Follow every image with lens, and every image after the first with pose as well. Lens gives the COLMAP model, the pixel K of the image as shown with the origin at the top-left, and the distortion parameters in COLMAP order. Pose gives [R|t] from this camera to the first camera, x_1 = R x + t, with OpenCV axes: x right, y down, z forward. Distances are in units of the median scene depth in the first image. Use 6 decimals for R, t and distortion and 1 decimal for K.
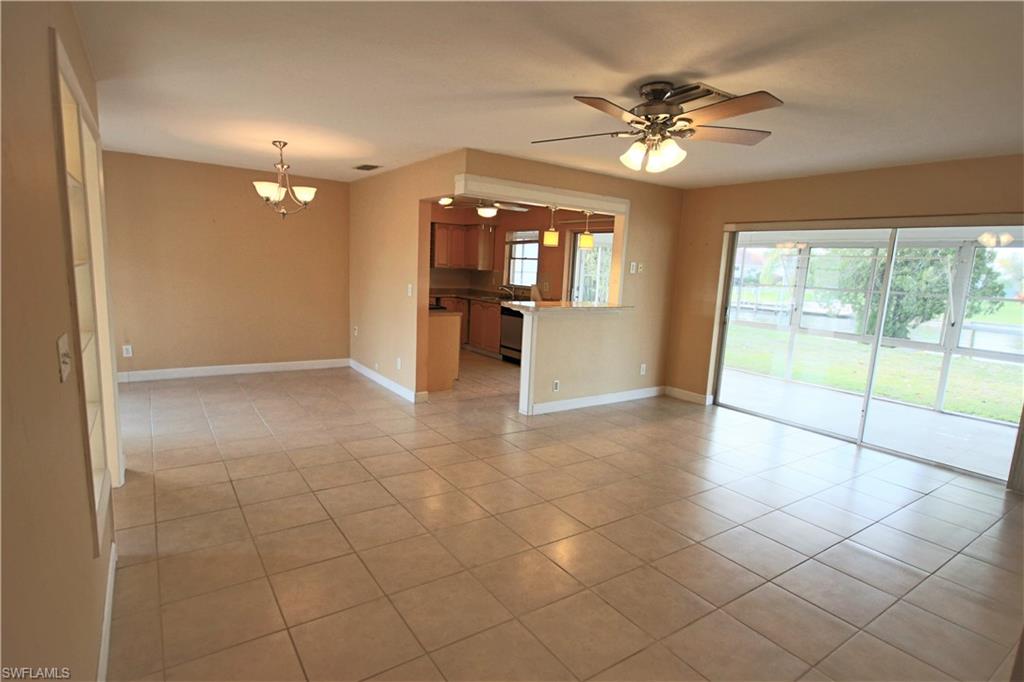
lens RADIAL K [[527.1, 0, 511.2], [0, 527.1, 349.3], [0, 0, 1]] dist [-0.012176, 0.001120]
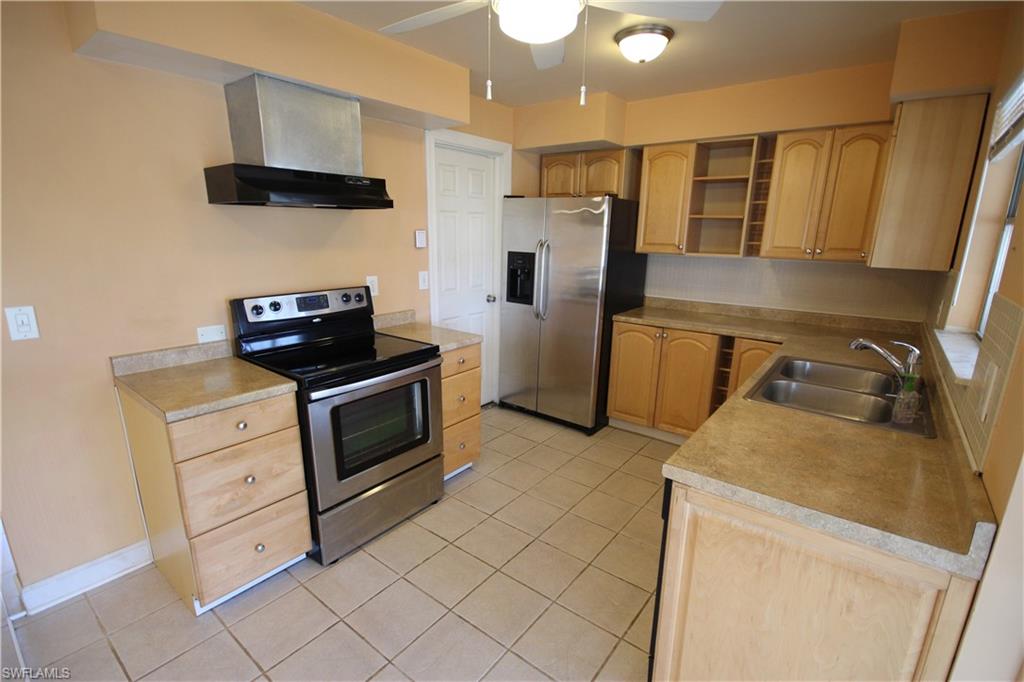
lens RADIAL K [[472.3, 0, 510.0], [0, 472.3, 350.2], [0, 0, 1]] dist [0.000159, -0.003906]
pose [[0.294761, 0.195907, -0.935273, 0.152705], [-0.150930, 0.976018, 0.156874, -0.131424], [0.943576, 0.094921, 0.317261, 0.826359]]
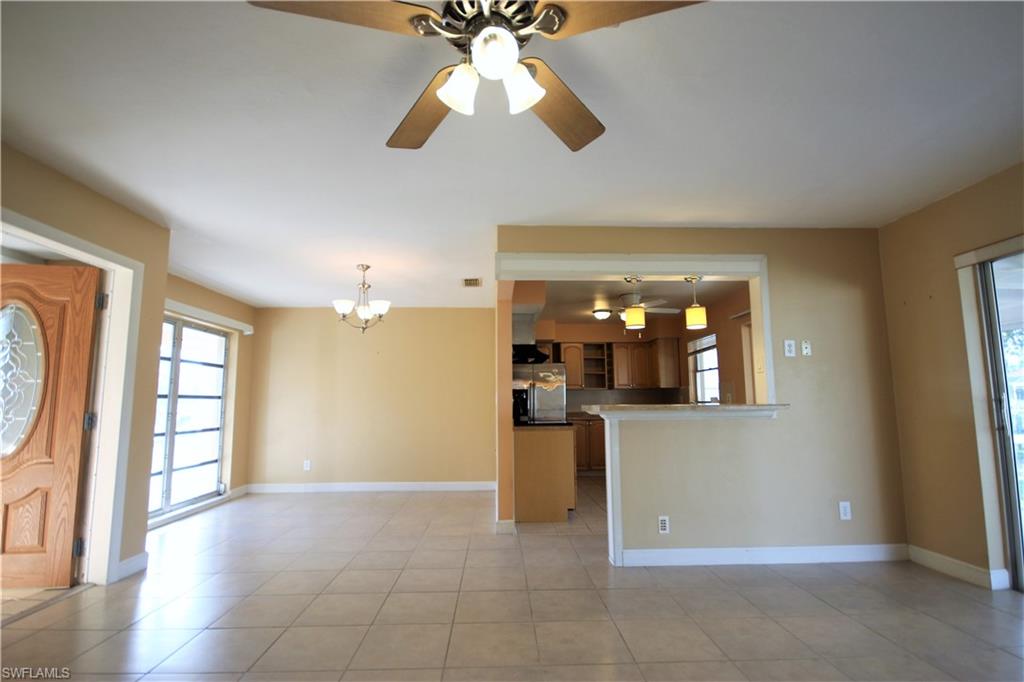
lens RADIAL K [[472.3, 0, 511.4], [0, 472.3, 351.4], [0, 0, 1]] dist [0.000159, -0.003906]
pose [[0.839616, -0.114003, -0.531083, 0.177790], [-0.038555, 0.962753, -0.267619, 0.016154], [0.541811, 0.245173, 0.803947, 0.231525]]
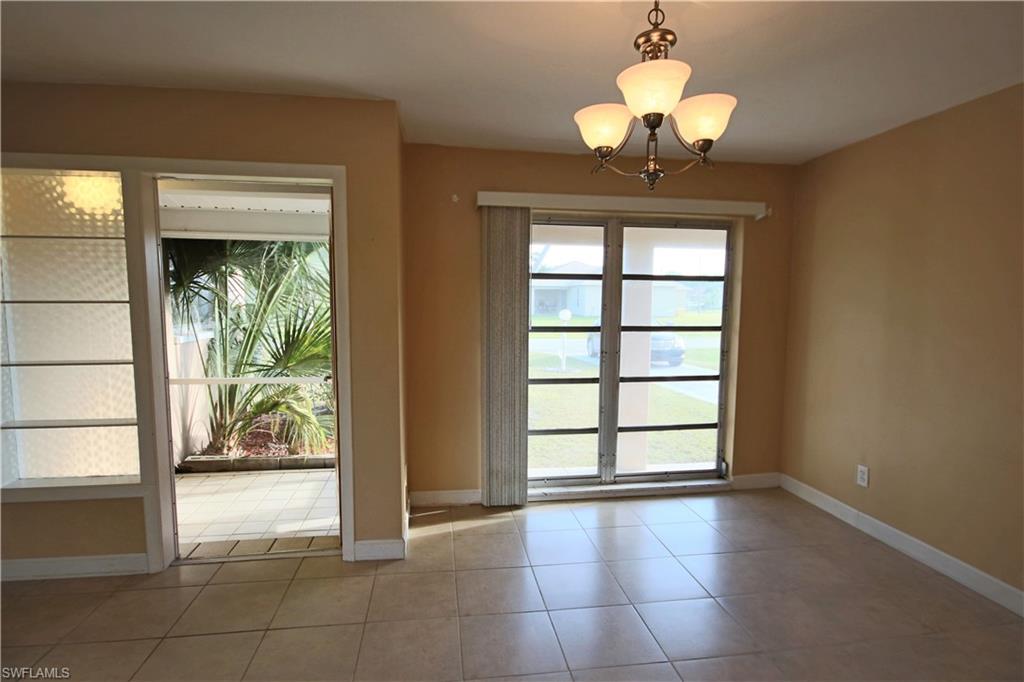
lens RADIAL K [[527.1, 0, 510.5], [0, 527.1, 349.2], [0, 0, 1]] dist [-0.012176, 0.001120]
pose [[-0.450709, 0.031641, -0.892110, -0.037717], [-0.169578, 0.978139, 0.120365, -0.095358], [0.876416, 0.205532, -0.435490, 0.622880]]
